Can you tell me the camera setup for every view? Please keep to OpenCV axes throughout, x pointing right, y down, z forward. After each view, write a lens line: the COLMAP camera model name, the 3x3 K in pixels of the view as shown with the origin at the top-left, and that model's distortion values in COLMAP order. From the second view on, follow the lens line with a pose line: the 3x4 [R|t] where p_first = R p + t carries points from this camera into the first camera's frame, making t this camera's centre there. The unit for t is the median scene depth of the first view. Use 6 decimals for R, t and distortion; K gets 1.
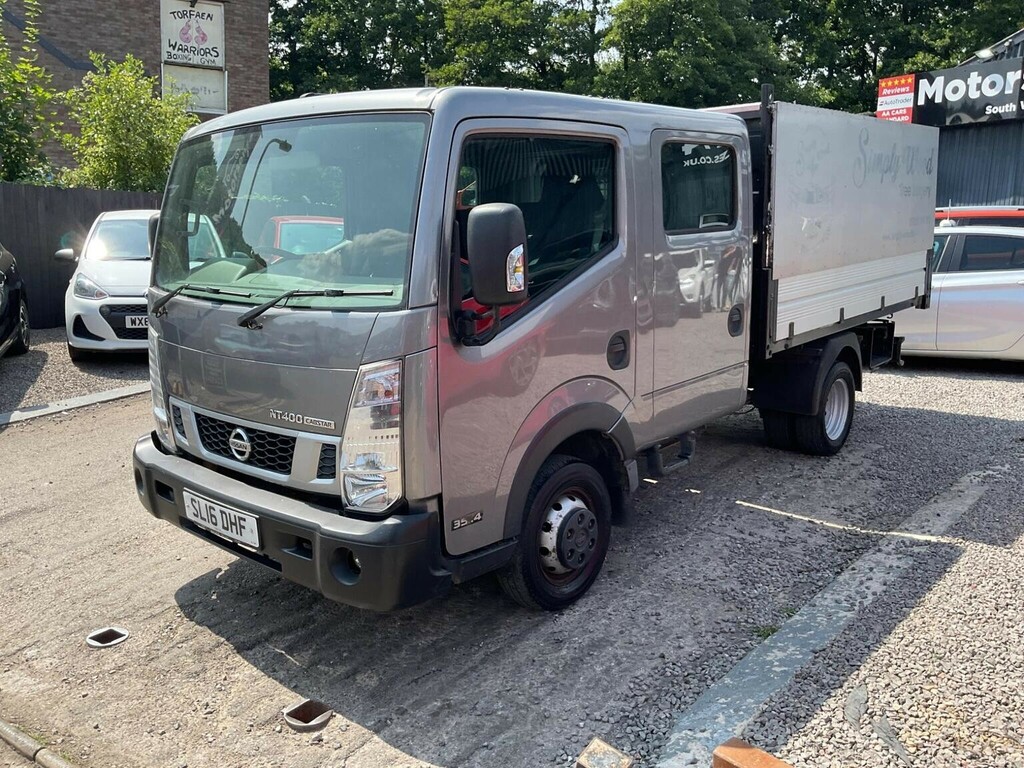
lens RADIAL K [[852.9, 0, 520.2], [0, 852.9, 387.5], [0, 0, 1]] dist [0.062035, -0.119704]
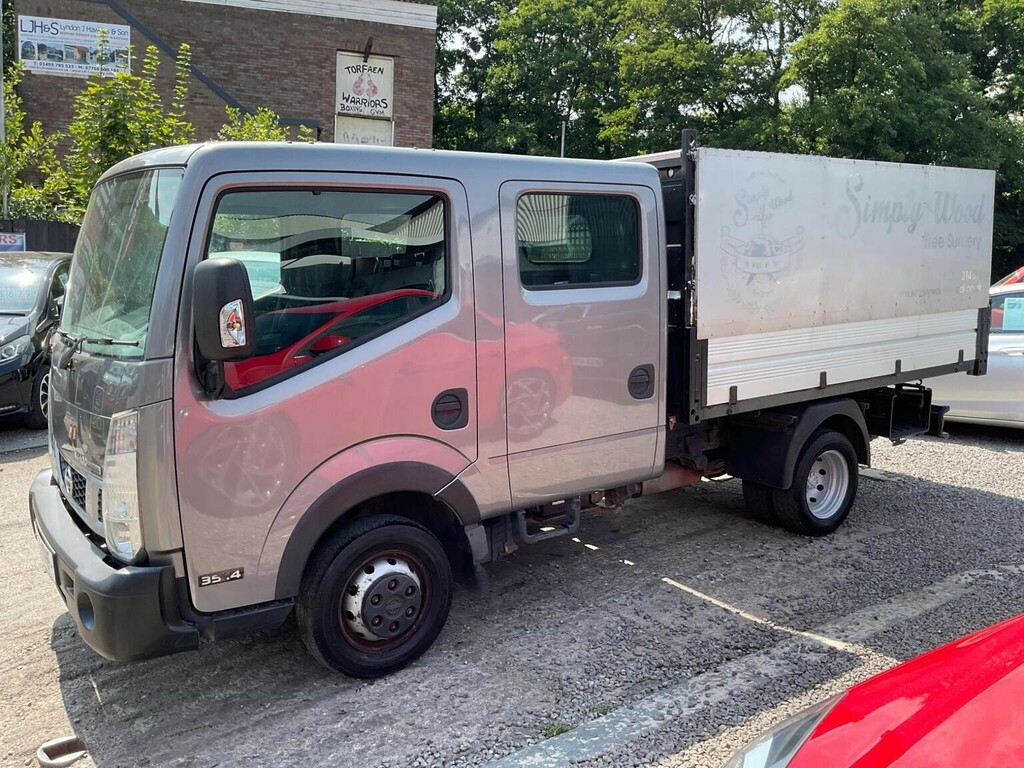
lens RADIAL K [[852.9, 0, 515.0], [0, 852.9, 388.7], [0, 0, 1]] dist [0.062035, -0.119704]
pose [[0.973544, 0.047503, -0.223506, 0.338485], [-0.057318, 0.997647, -0.037631, -0.029961], [0.221193, 0.049446, 0.973976, 0.075237]]
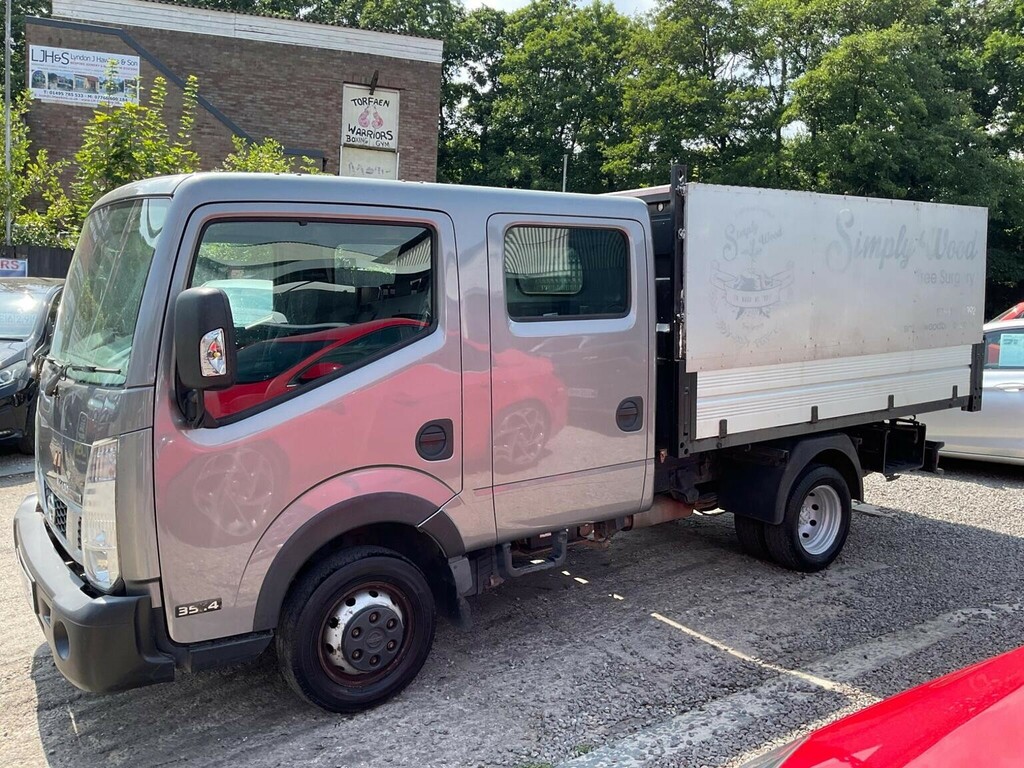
lens RADIAL K [[852.9, 0, 514.8], [0, 852.9, 388.9], [0, 0, 1]] dist [0.062035, -0.119704]
pose [[0.972176, 0.050450, -0.228753, 0.354090], [-0.068480, 0.995082, -0.071574, -0.032990], [0.224017, 0.085247, 0.970850, 0.080739]]
